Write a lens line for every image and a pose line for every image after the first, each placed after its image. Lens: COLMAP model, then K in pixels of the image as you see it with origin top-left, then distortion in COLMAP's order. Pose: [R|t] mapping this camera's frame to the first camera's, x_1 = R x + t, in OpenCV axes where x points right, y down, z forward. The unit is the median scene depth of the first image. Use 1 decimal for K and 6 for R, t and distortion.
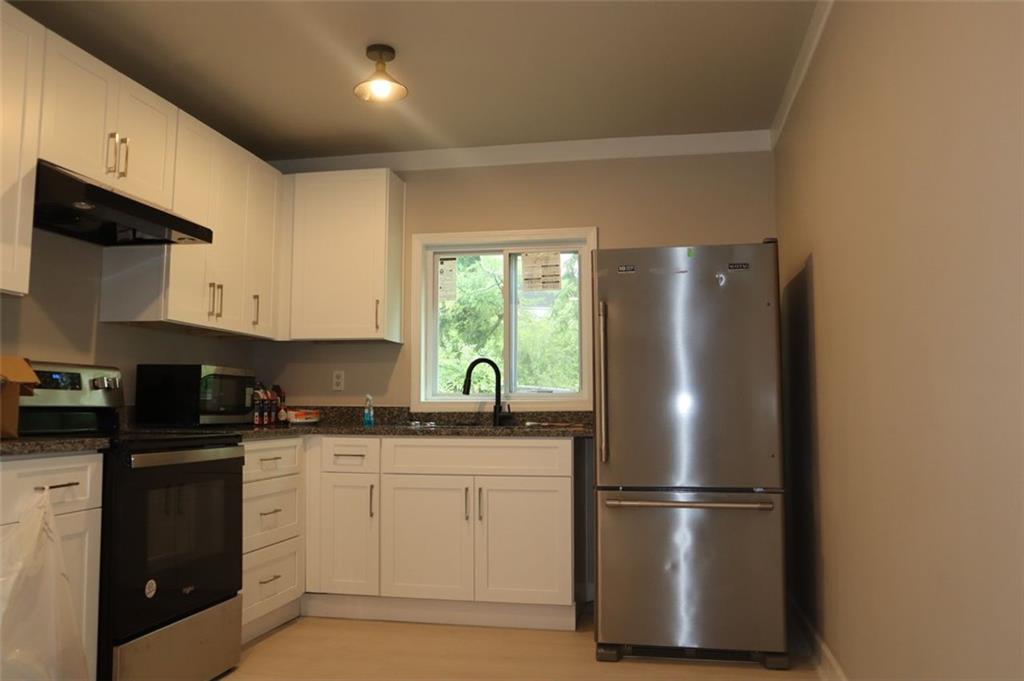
lens RADIAL K [[832.9, 0, 512.0], [0, 832.9, 340.5], [0, 0, 1]] dist [-0.063894, 0.000919]
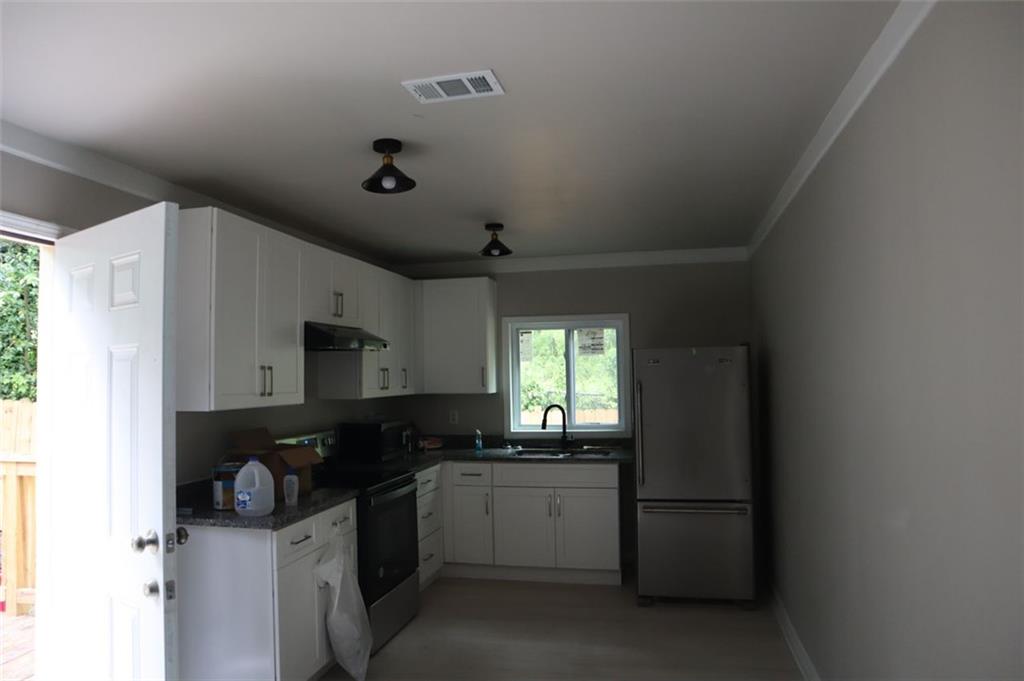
lens RADIAL K [[710.0, 0, 512.0], [0, 710.0, 340.5], [0, 0, 1]] dist [-0.124060, 0.071966]
pose [[0.999265, -0.021014, -0.032055, -0.071377], [0.022105, 0.999175, 0.034063, -0.146452], [0.031313, -0.034747, 0.998905, -0.281768]]
